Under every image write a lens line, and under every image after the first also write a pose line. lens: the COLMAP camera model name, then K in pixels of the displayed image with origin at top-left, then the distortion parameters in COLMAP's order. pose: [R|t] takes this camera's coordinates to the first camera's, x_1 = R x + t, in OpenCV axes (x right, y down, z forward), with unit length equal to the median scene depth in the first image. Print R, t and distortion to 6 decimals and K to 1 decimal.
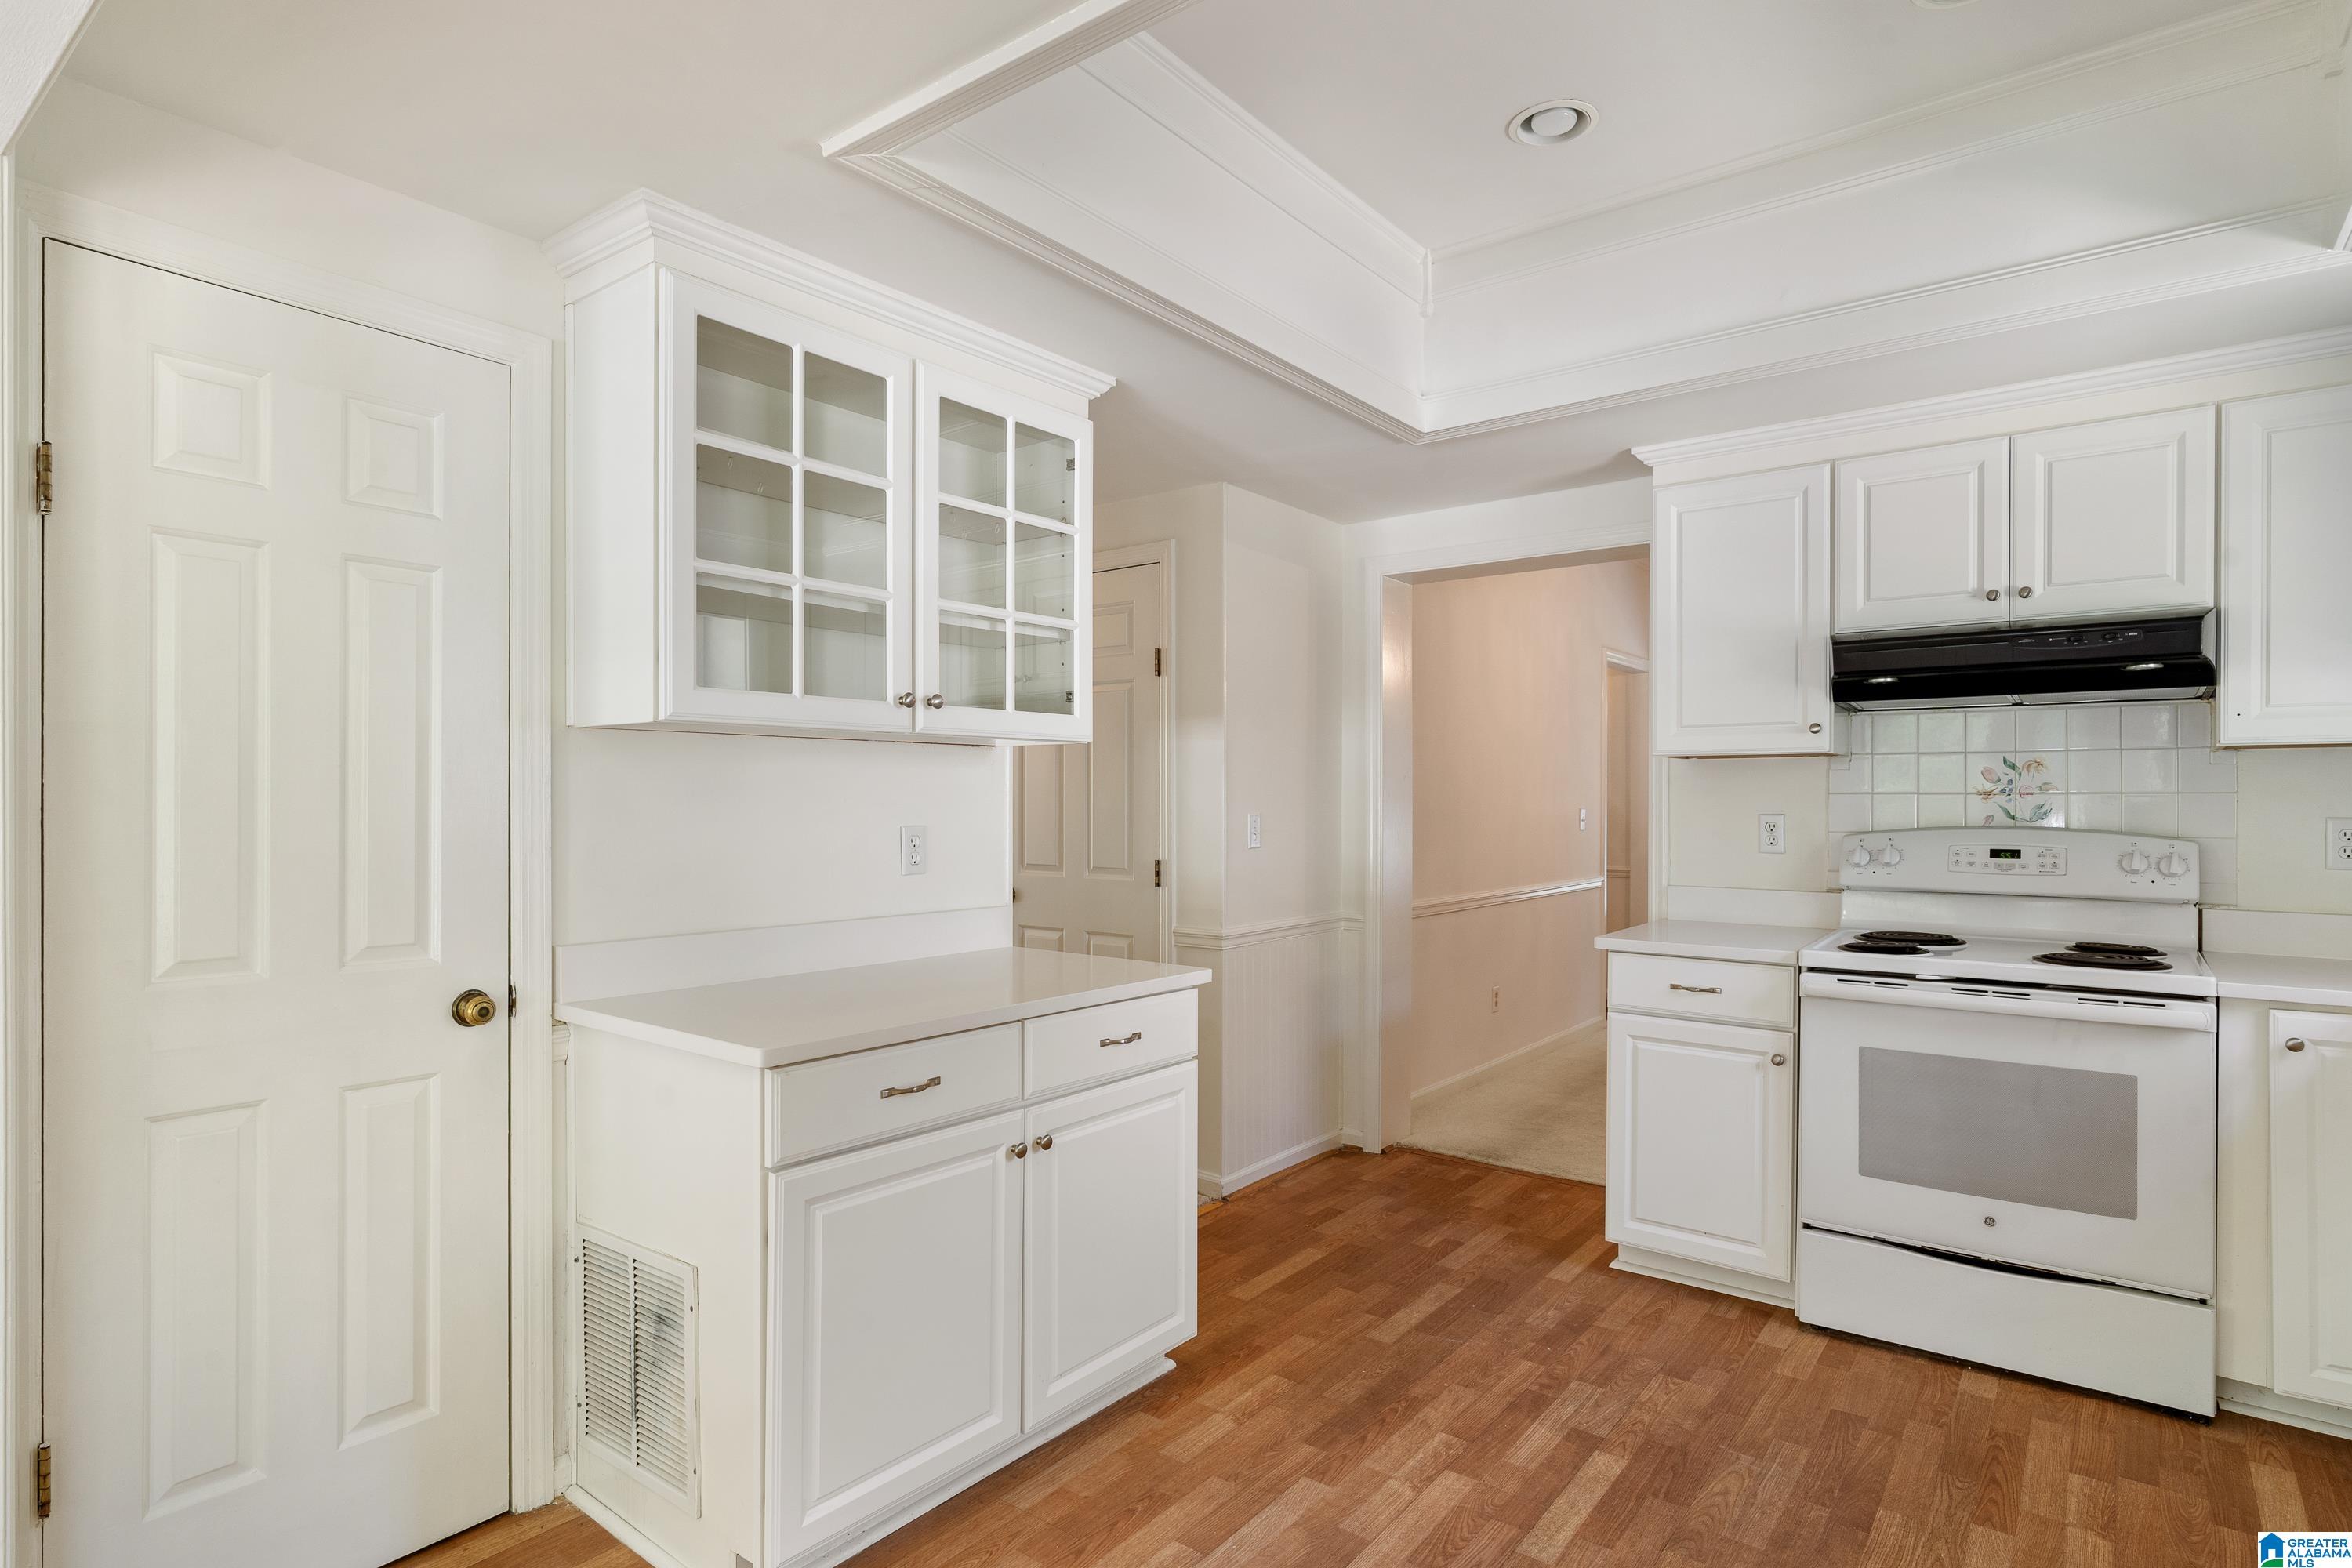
lens RADIAL K [[1201.7, 0, 1172.6], [0, 1201.7, 801.3], [0, 0, 1]] dist [-0.000136, -0.000405]
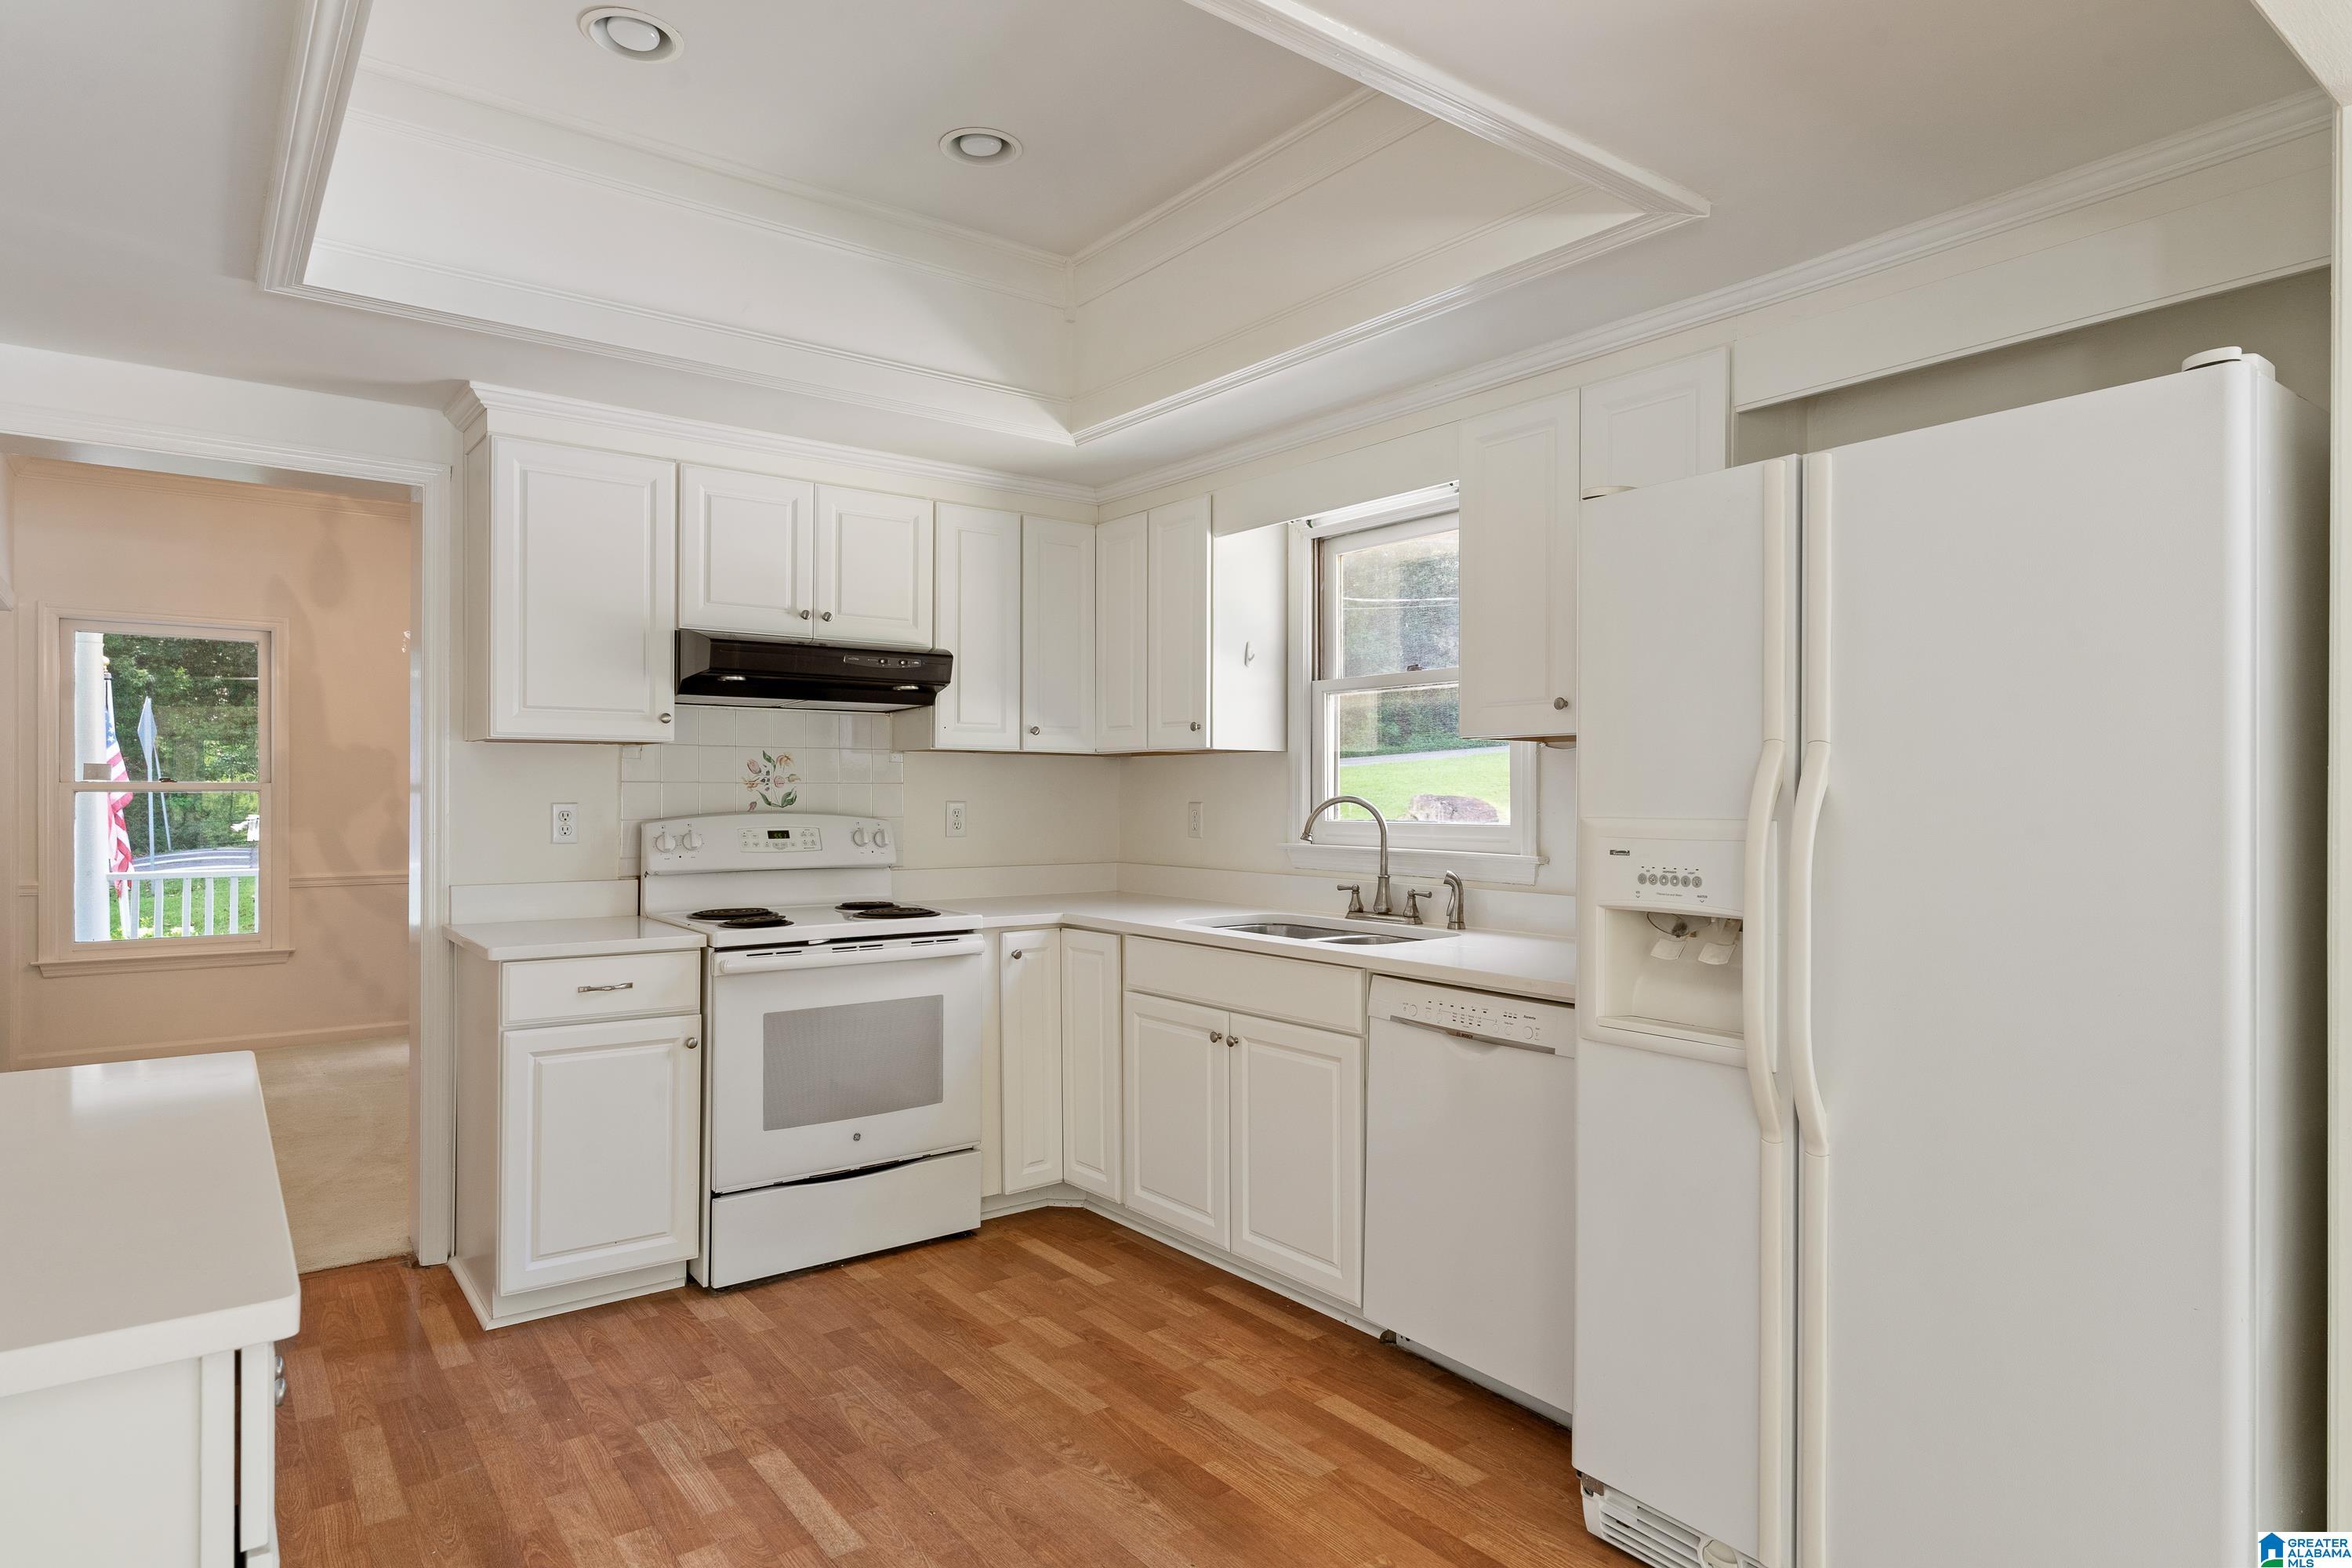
lens RADIAL K [[1314.4, 0, 1169.3], [0, 1314.4, 781.2], [0, 0, 1]] dist [-0.004675, 0.000151]
pose [[0.264318, 0.006353, 0.964415, -0.477929], [-0.001147, 0.999980, -0.006272, -0.000495], [-0.964435, 0.000552, 0.264320, 0.321933]]
